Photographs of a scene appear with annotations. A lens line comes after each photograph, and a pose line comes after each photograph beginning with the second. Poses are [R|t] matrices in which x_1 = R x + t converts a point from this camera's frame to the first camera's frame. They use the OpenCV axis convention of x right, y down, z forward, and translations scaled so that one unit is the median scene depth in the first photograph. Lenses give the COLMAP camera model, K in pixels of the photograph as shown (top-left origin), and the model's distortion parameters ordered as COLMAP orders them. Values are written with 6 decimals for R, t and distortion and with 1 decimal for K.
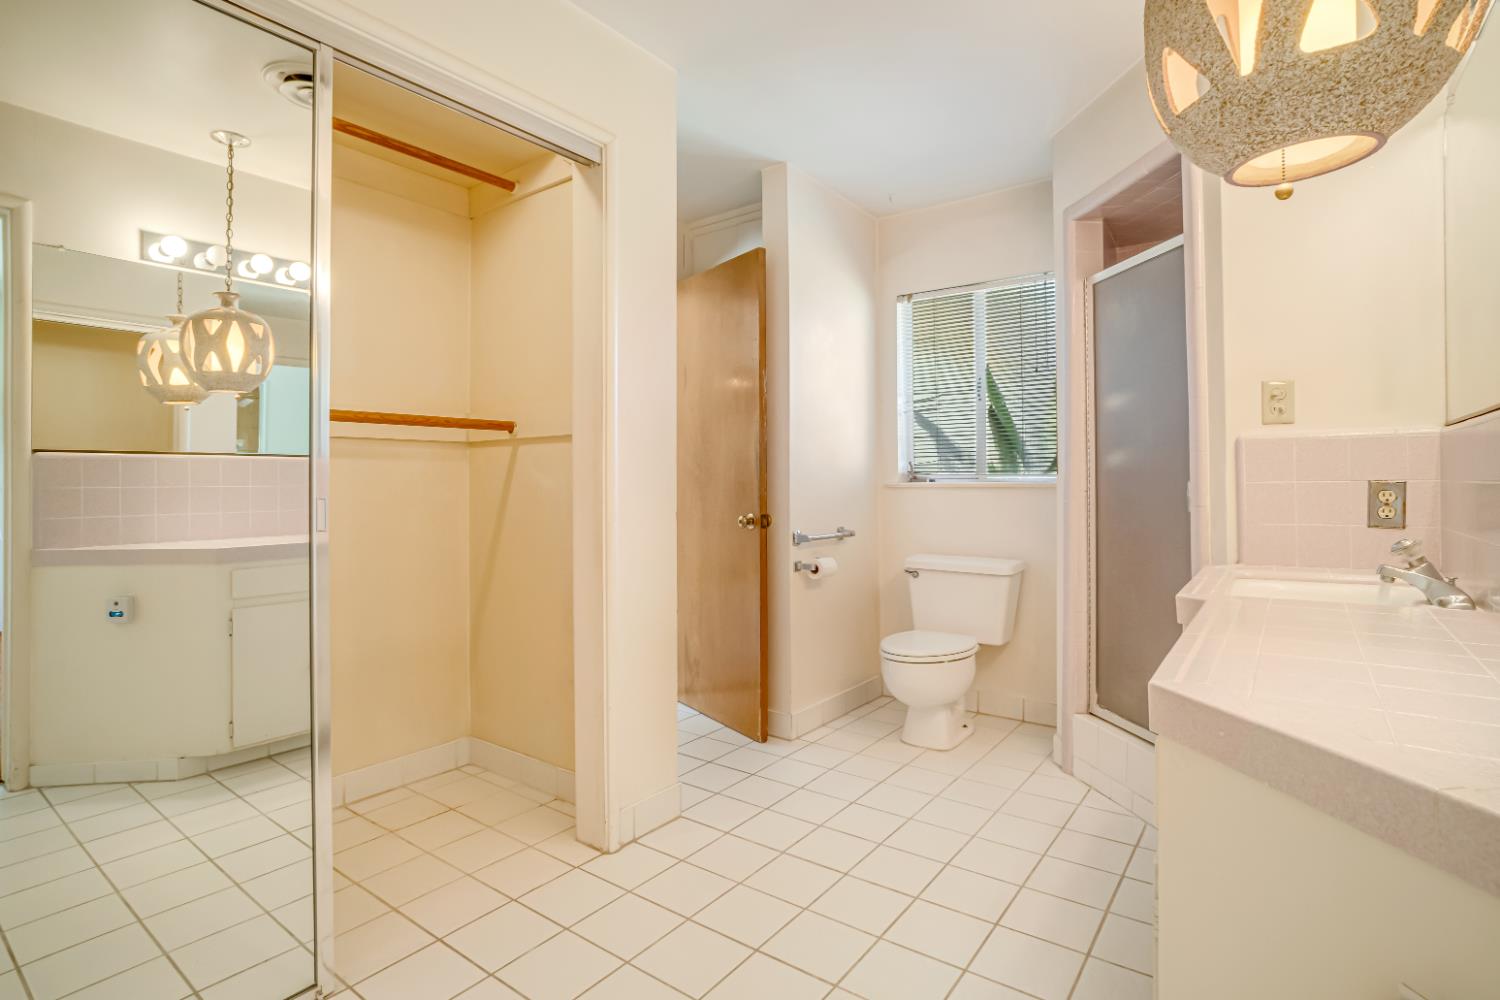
lens RADIAL K [[747.5, 0, 753.2], [0, 747.5, 494.4], [0, 0, 1]] dist [-0.011608, 0.003187]
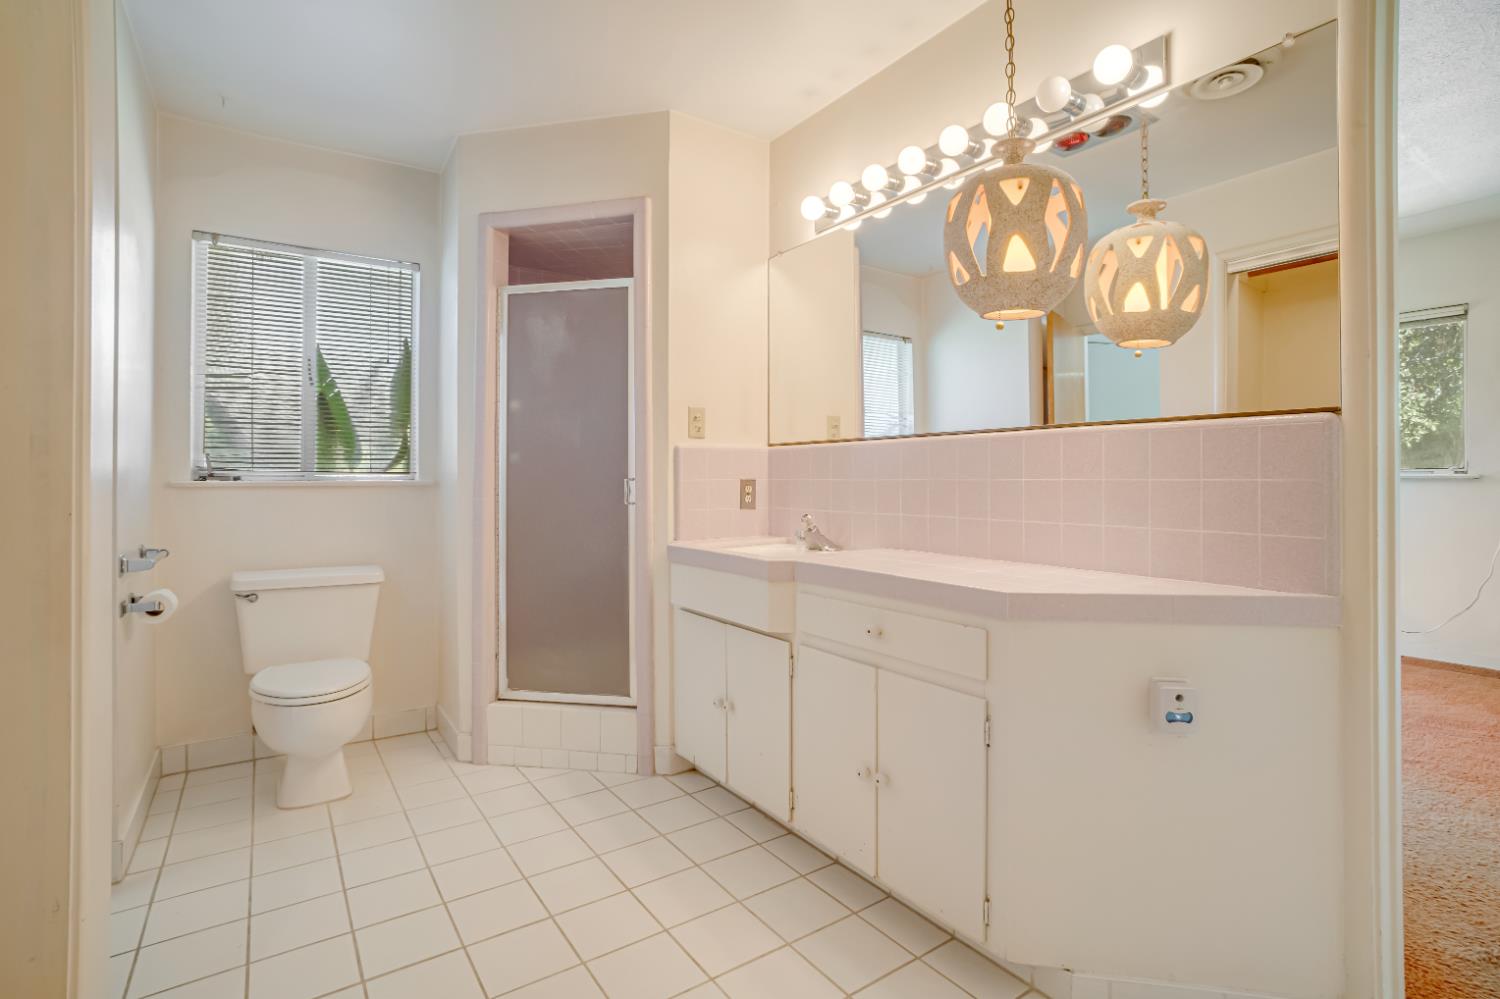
lens RADIAL K [[747.5, 0, 751.8], [0, 747.5, 486.9], [0, 0, 1]] dist [-0.011608, 0.003187]
pose [[0.350985, -0.007628, 0.936350, -0.384057], [0.016648, 0.999860, 0.001905, -0.002589], [-0.936233, 0.014920, 0.351063, 0.275175]]
